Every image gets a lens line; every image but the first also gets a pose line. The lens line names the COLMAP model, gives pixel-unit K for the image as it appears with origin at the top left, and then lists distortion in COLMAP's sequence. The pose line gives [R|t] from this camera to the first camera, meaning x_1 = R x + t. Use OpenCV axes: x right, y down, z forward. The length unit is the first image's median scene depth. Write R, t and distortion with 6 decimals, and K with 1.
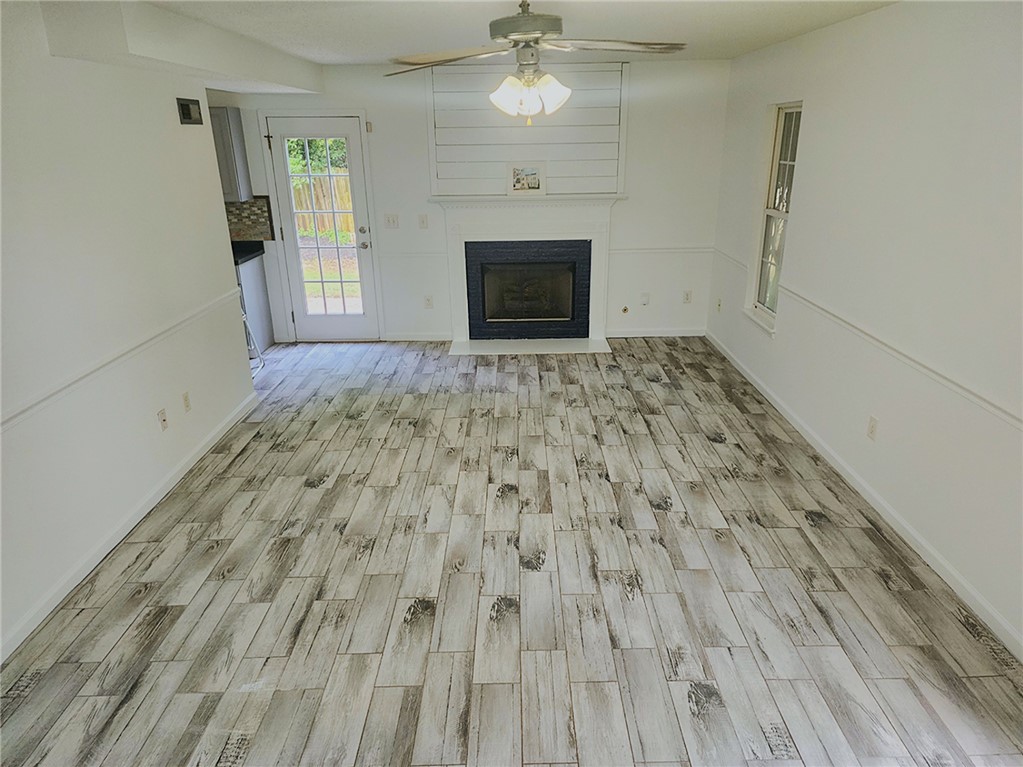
lens RADIAL K [[678.7, 0, 506.9], [0, 678.7, 383.4], [0, 0, 1]] dist [0.060341, -0.013589]
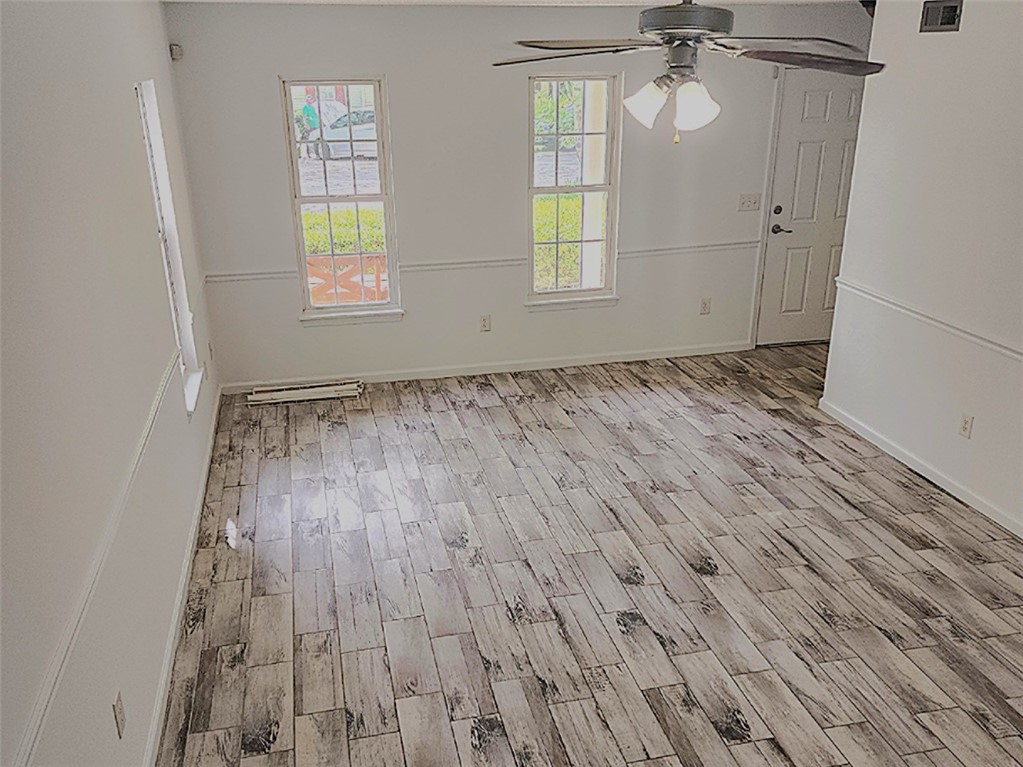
lens RADIAL K [[925.9, 0, 501.7], [0, 925.9, 391.8], [0, 0, 1]] dist [0.099314, -0.083212]
pose [[-0.974224, 0.092477, -0.205755, 0.382235], [-0.060279, 0.772220, 0.632489, -0.652868], [0.217379, 0.628589, -0.746741, 1.530767]]
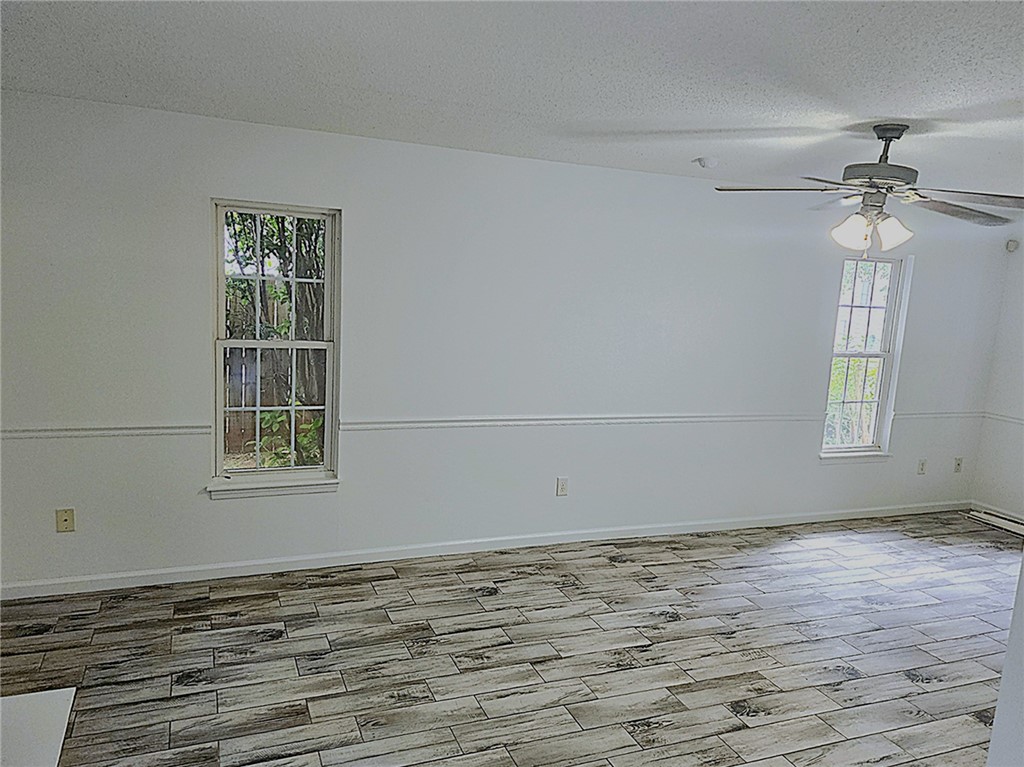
lens RADIAL K [[748.5, 0, 510.8], [0, 748.5, 384.1], [0, 0, 1]] dist [0.055440, -0.030526]
pose [[-0.379728, -0.151099, 0.912675, -0.672428], [0.263627, 0.927989, 0.263319, -0.512694], [-0.886740, 0.340596, -0.312549, 1.505203]]
